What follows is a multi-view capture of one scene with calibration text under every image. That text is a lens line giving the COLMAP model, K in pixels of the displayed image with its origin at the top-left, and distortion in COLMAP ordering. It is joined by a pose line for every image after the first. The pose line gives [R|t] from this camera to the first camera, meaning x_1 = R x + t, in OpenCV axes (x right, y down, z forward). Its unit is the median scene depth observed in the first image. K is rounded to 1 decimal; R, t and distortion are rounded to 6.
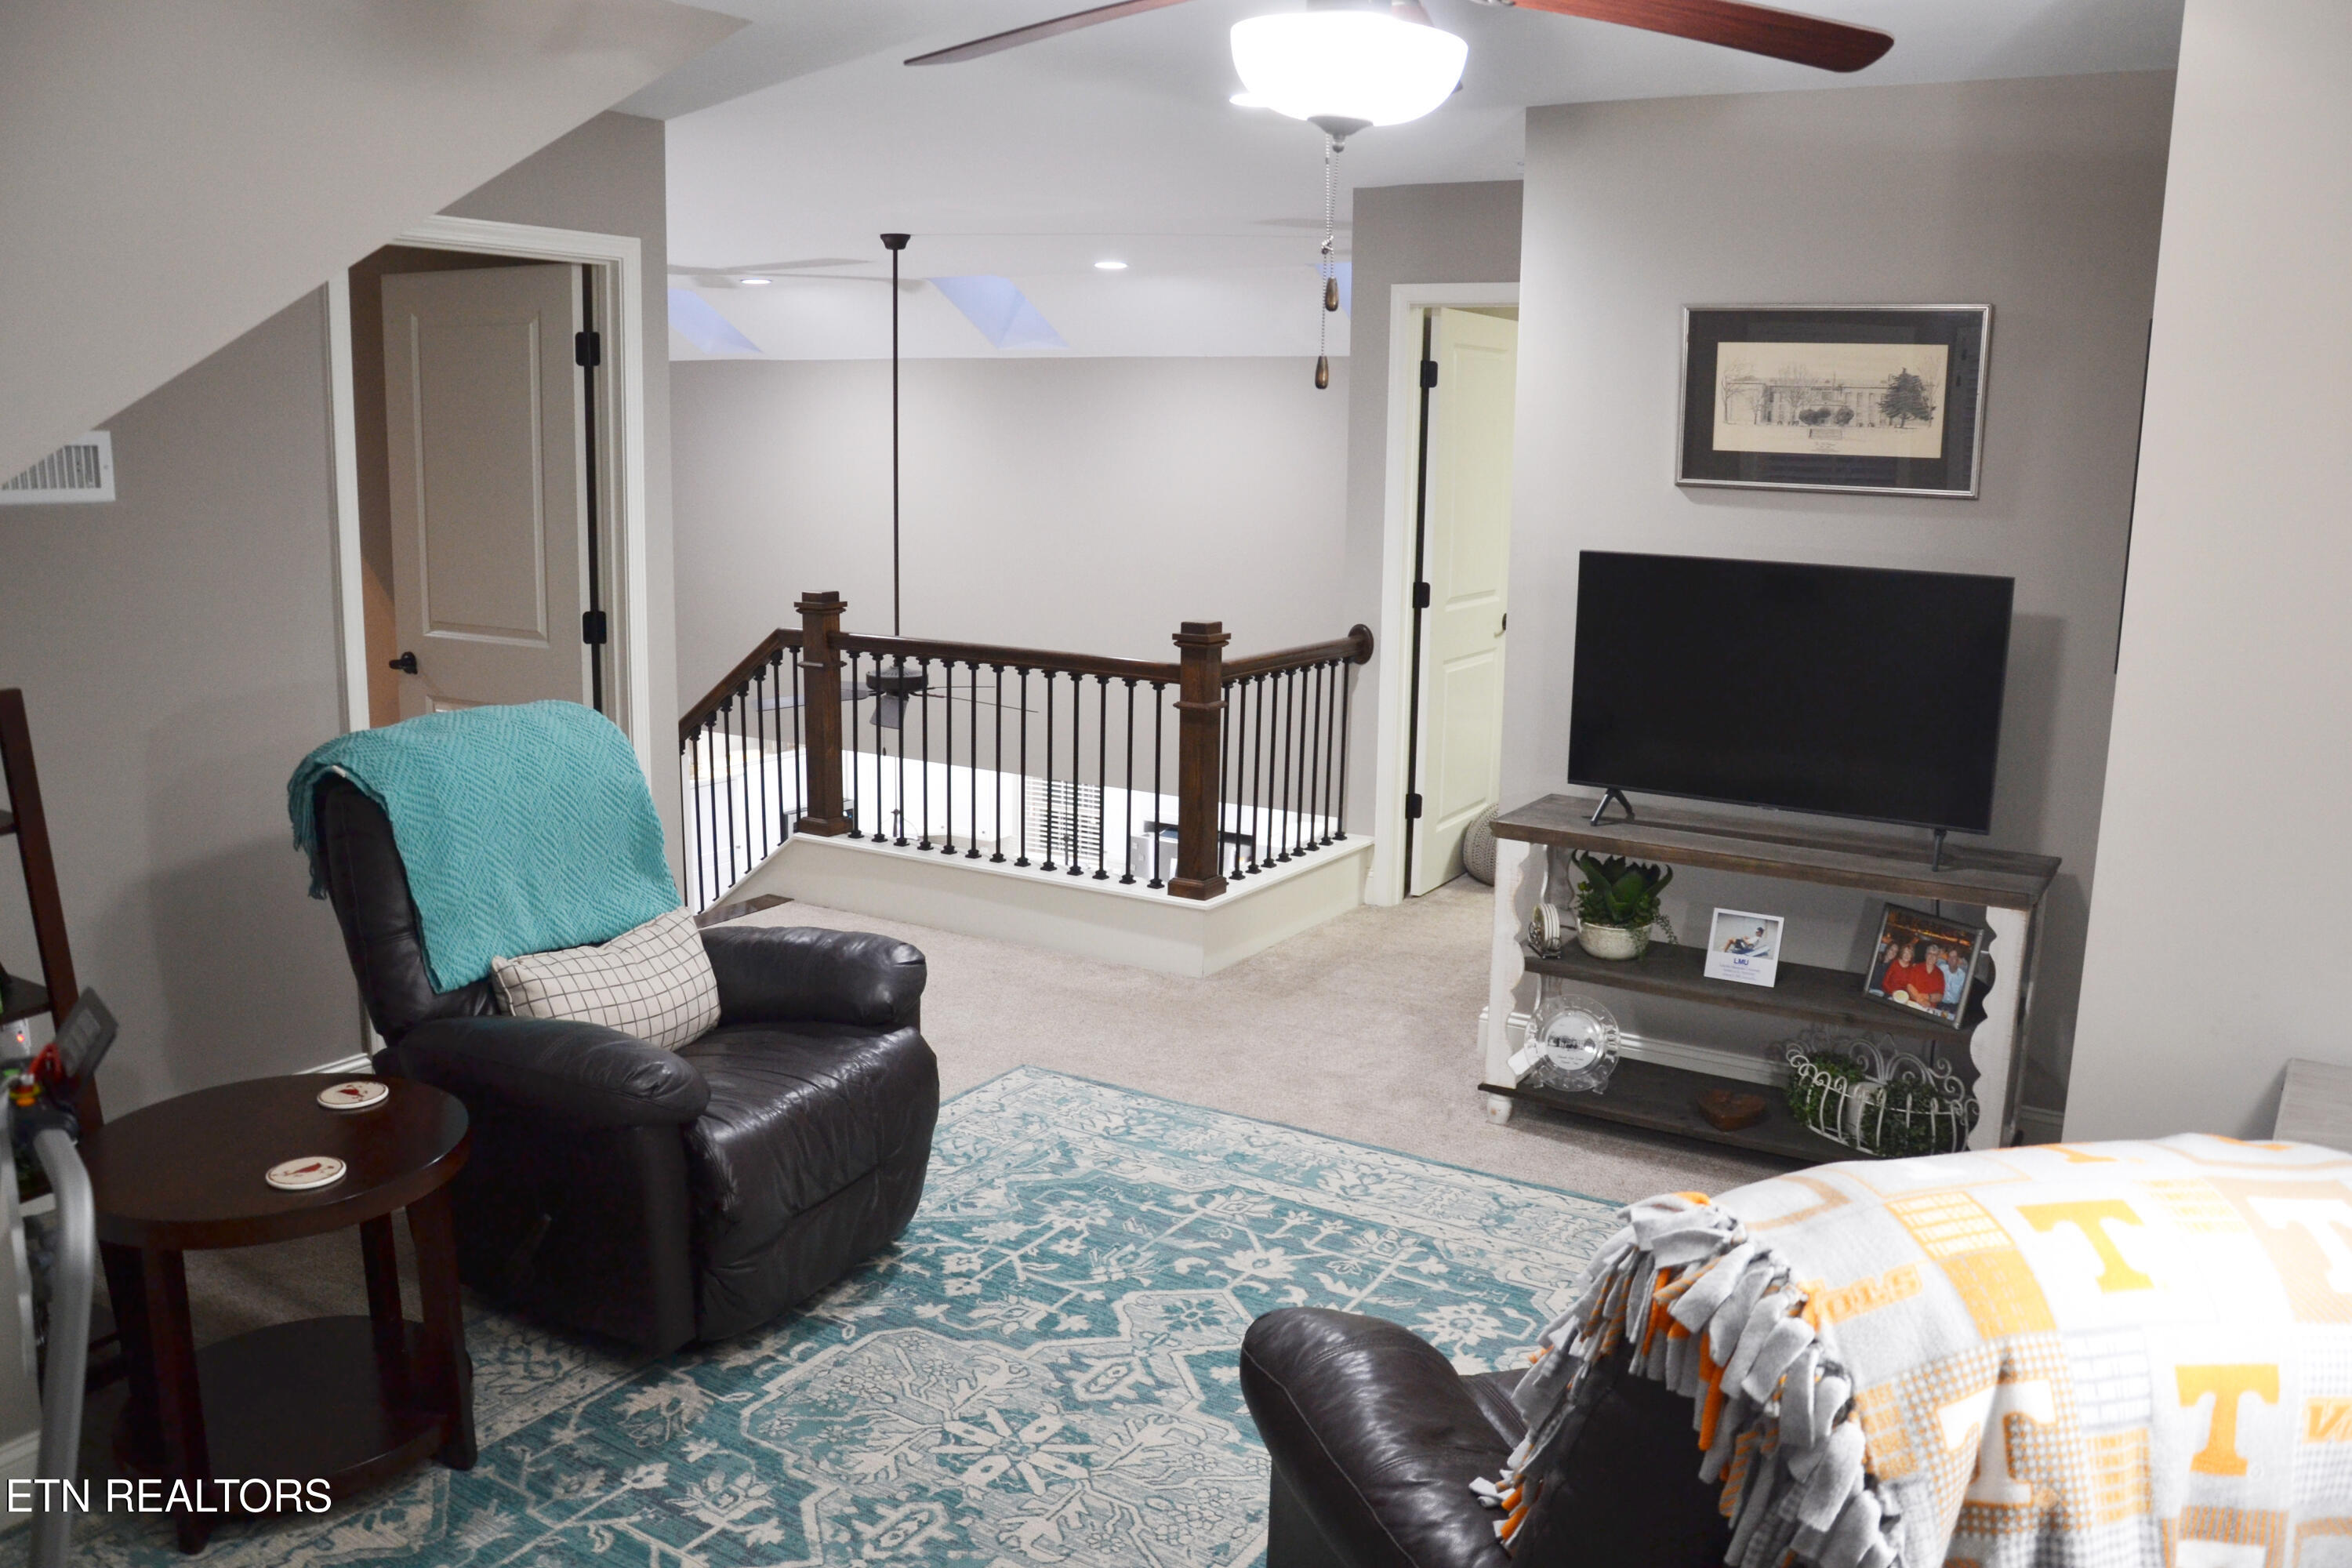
lens RADIAL K [[1873.7, 0, 1170.2], [0, 1873.7, 793.9], [0, 0, 1]] dist [-0.160577, 0.133504]
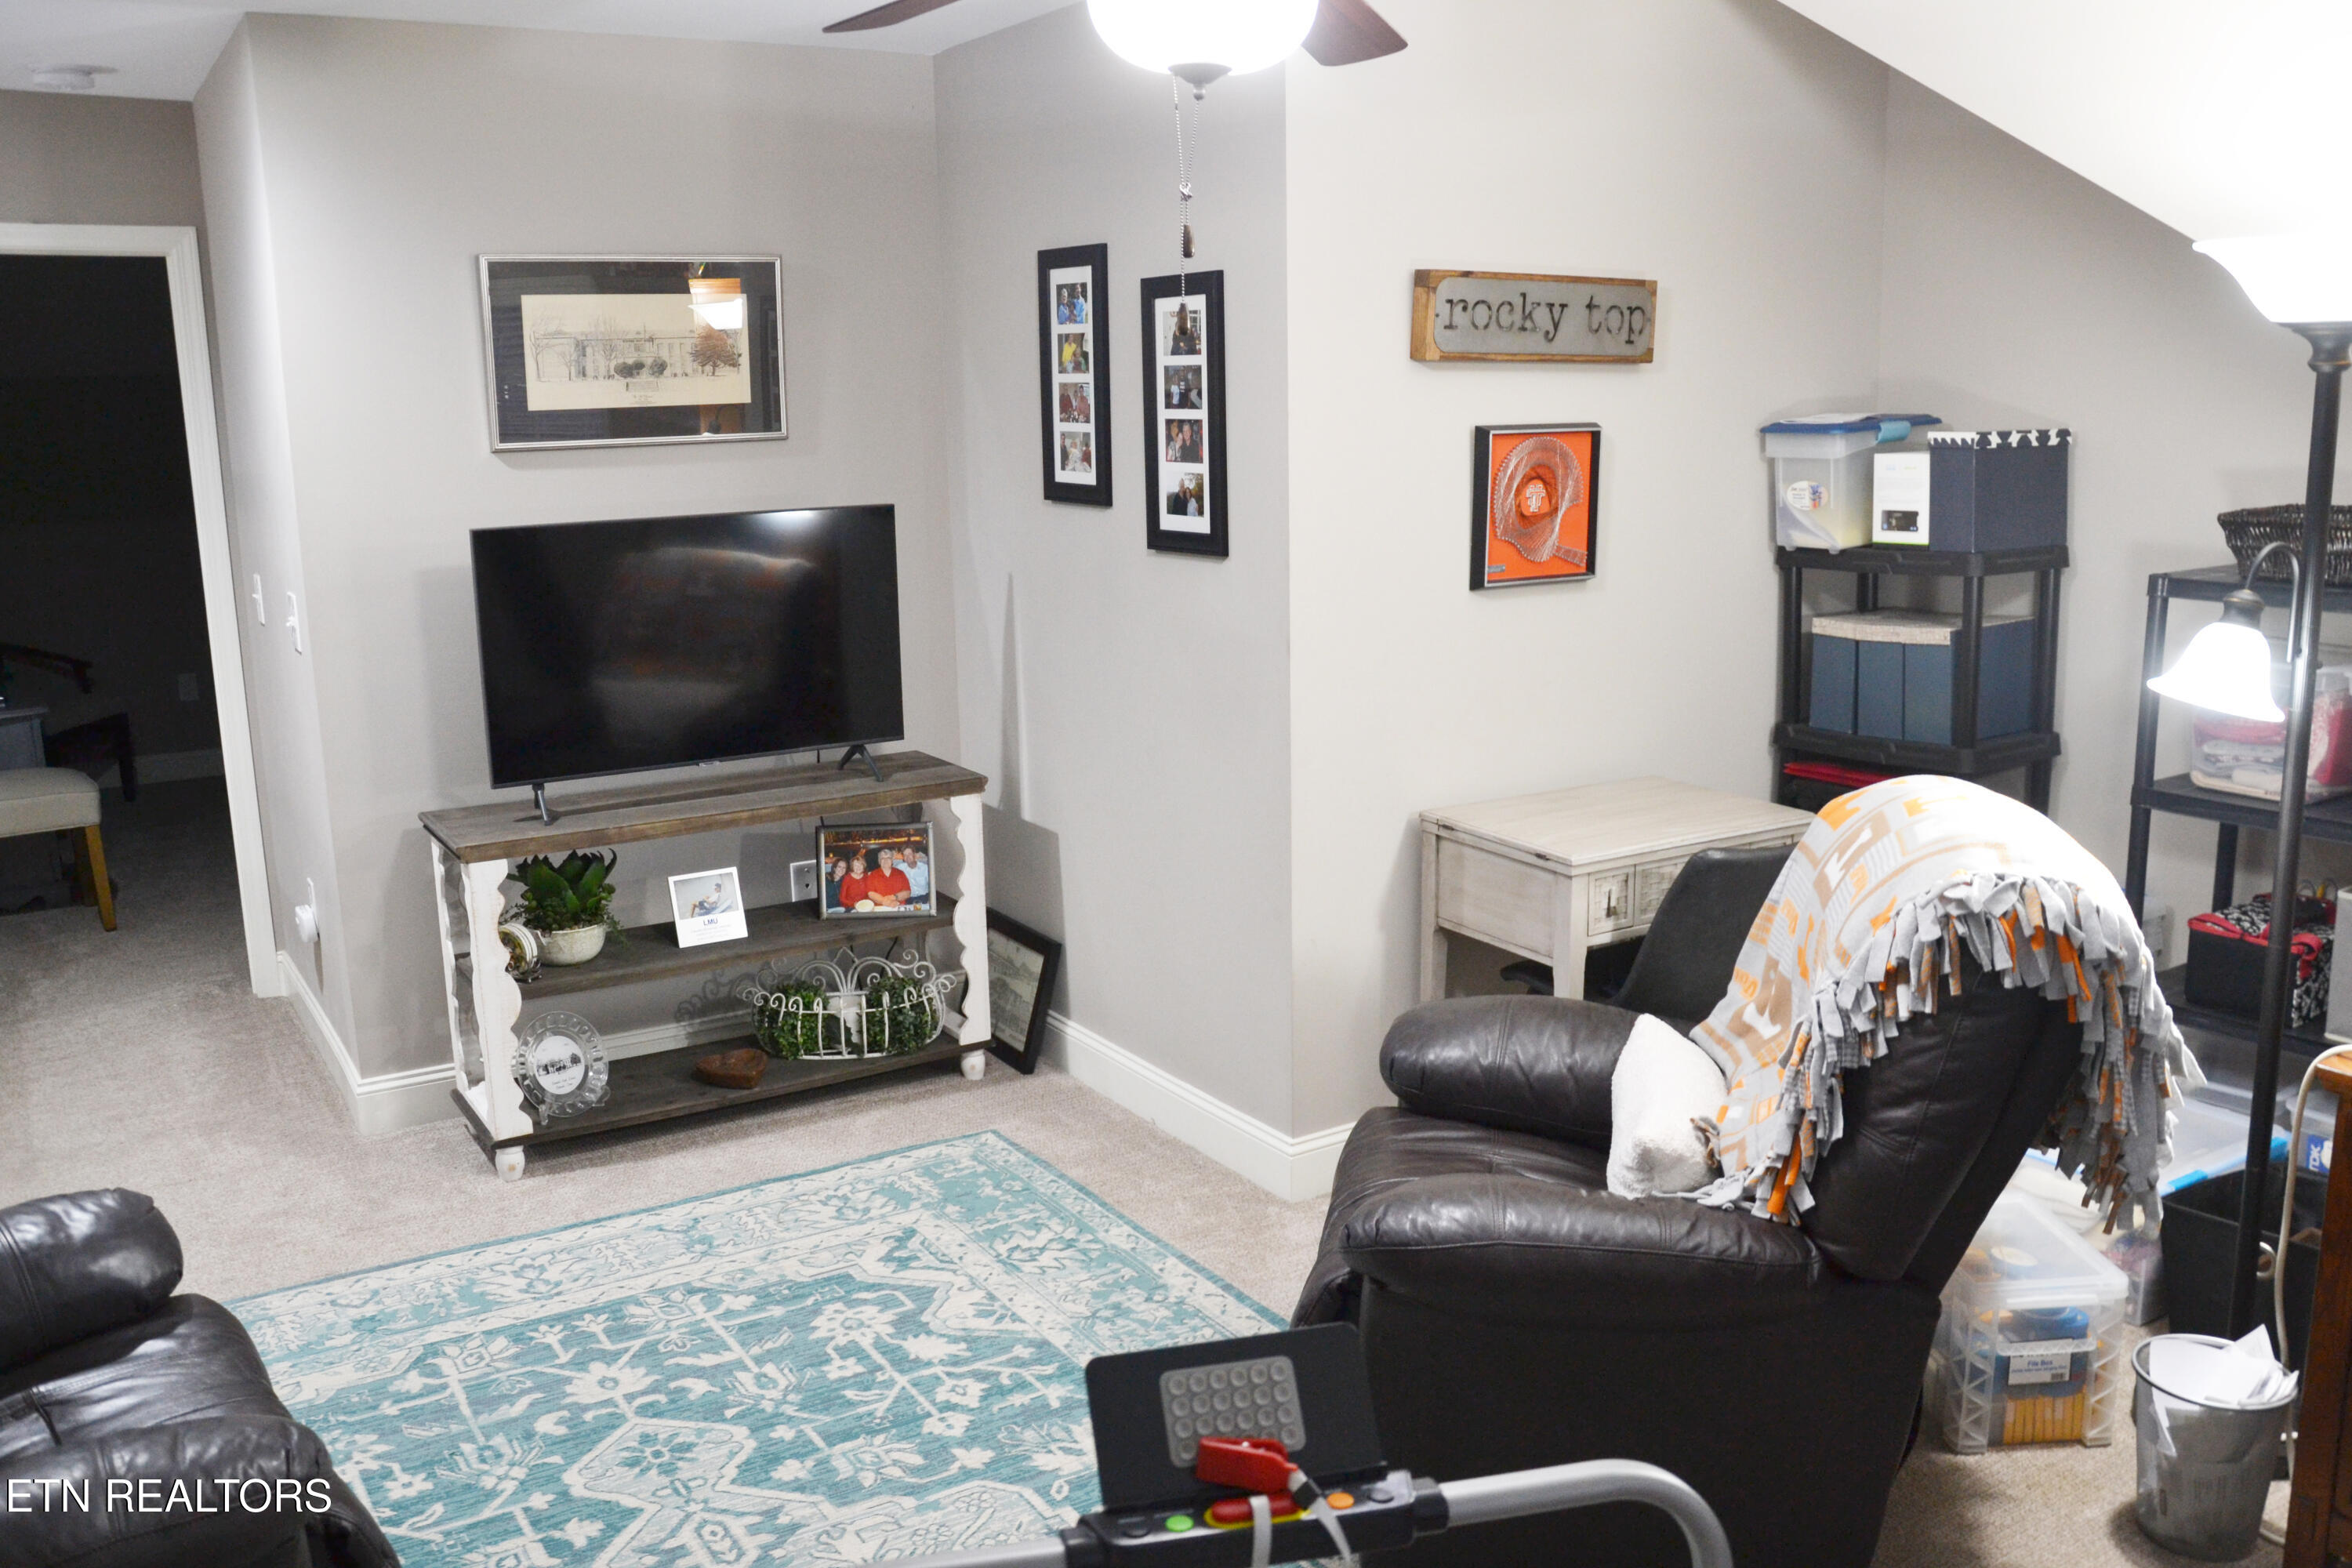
lens RADIAL K [[1953.3, 0, 1172.3], [0, 1953.3, 797.0], [0, 0, 1]] dist [-0.152323, 0.150907]
pose [[0.439529, -0.210921, 0.873113, -0.500938], [0.199999, 0.970618, 0.133795, -0.066913], [-0.875680, 0.115815, 0.468799, 0.306917]]
